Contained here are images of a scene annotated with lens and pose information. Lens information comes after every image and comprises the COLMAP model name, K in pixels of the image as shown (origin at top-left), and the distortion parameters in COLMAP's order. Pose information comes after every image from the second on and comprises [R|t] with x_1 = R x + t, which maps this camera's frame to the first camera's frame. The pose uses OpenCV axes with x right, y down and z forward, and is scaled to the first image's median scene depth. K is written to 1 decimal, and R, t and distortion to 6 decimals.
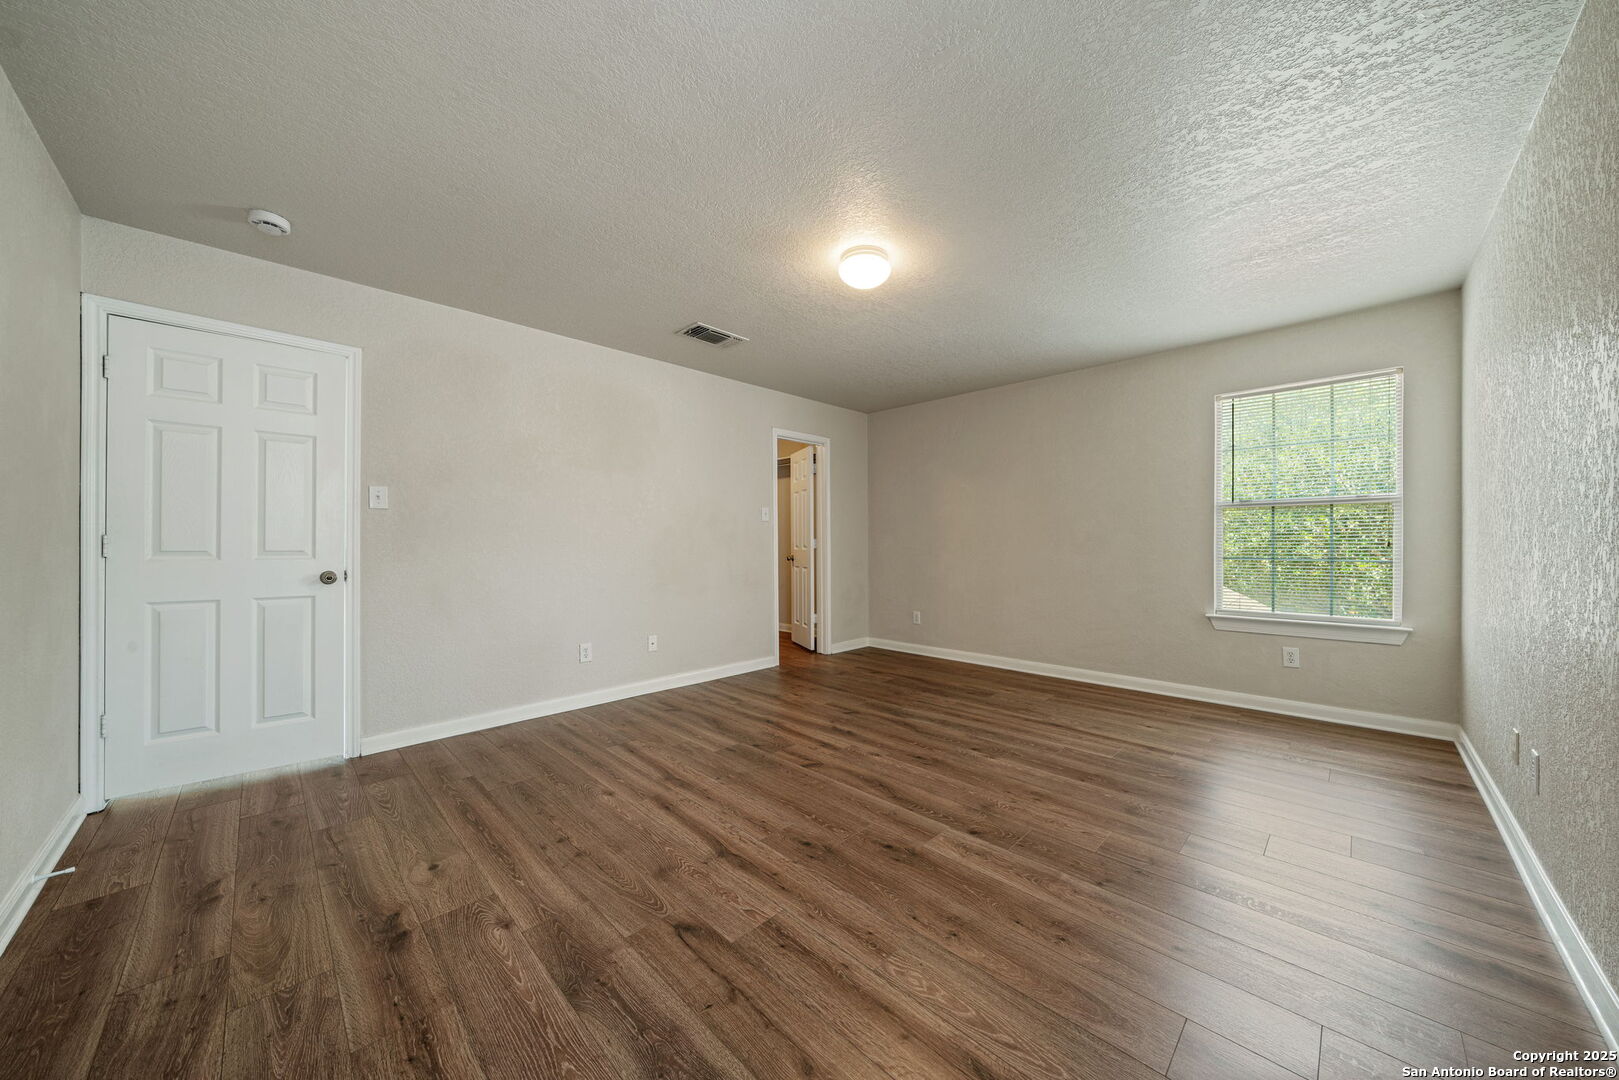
lens RADIAL K [[547.5, 0, 819.4], [0, 547.5, 537.8], [0, 0, 1]] dist [-0.005363, 0.000570]
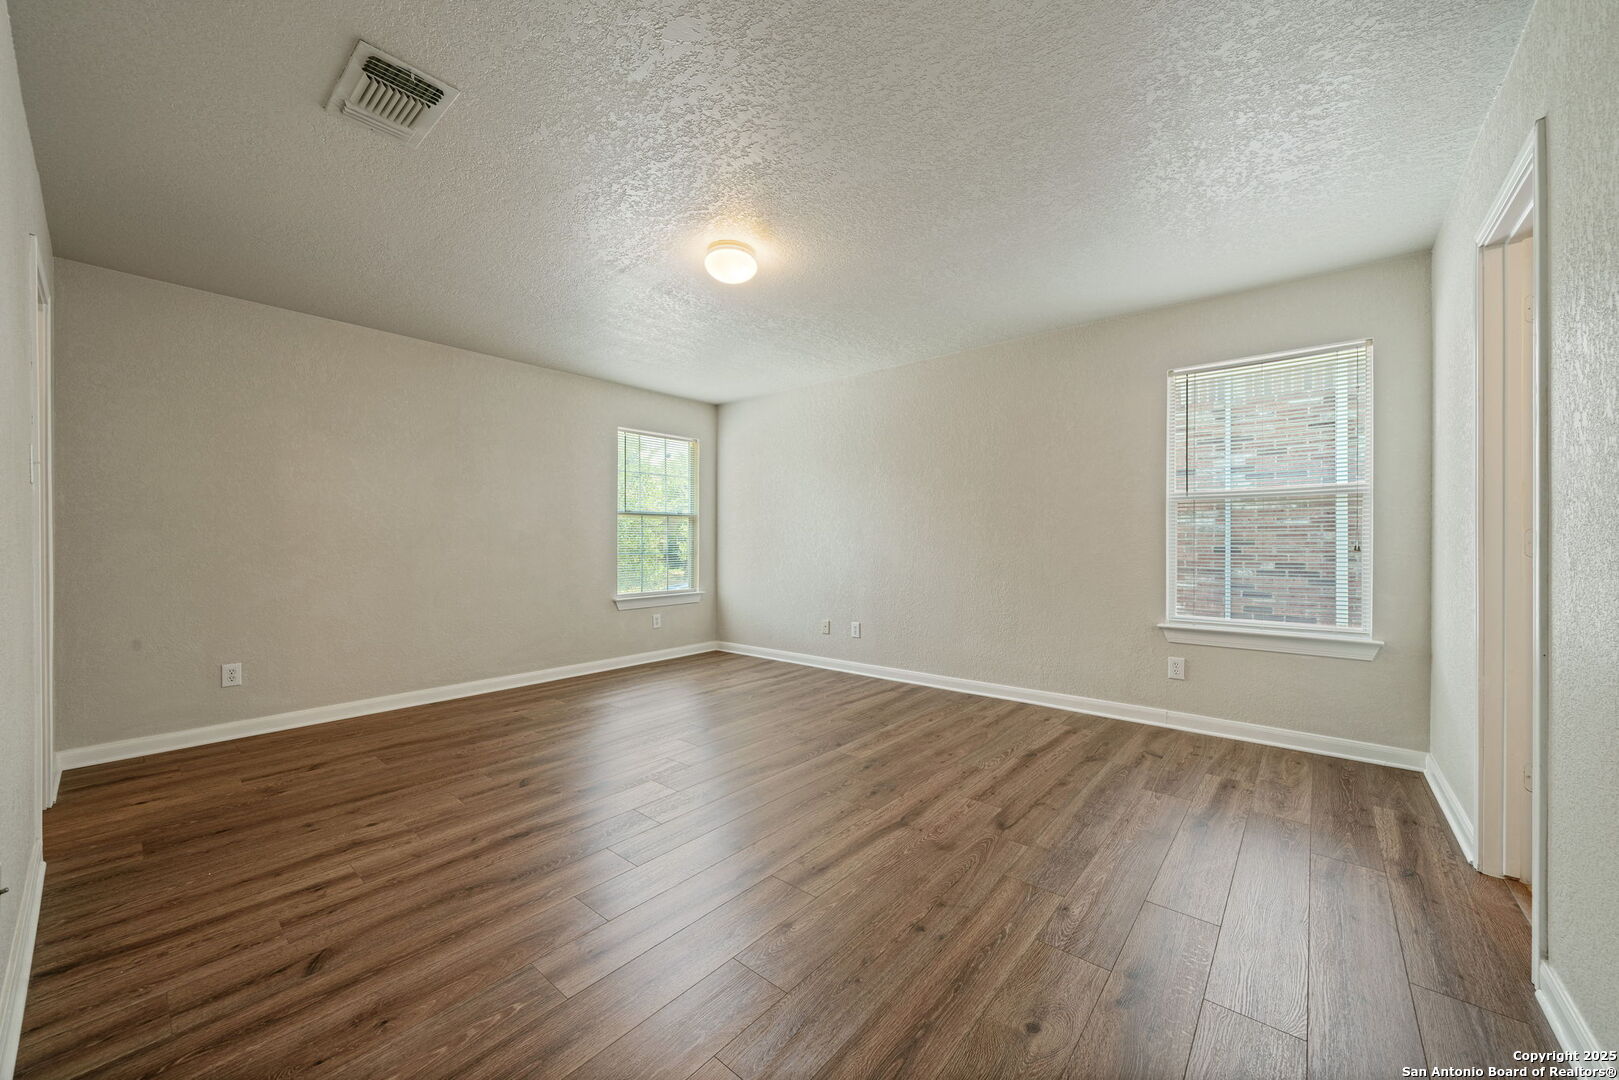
lens RADIAL K [[590.0, 0, 819.7], [0, 590.0, 544.6], [0, 0, 1]] dist [0.001065, 0.000082]
pose [[-0.073326, -0.001855, 0.997306, -1.274583], [-0.008041, 0.999967, 0.001269, 0.017885], [-0.997276, -0.007927, -0.073338, 1.195282]]
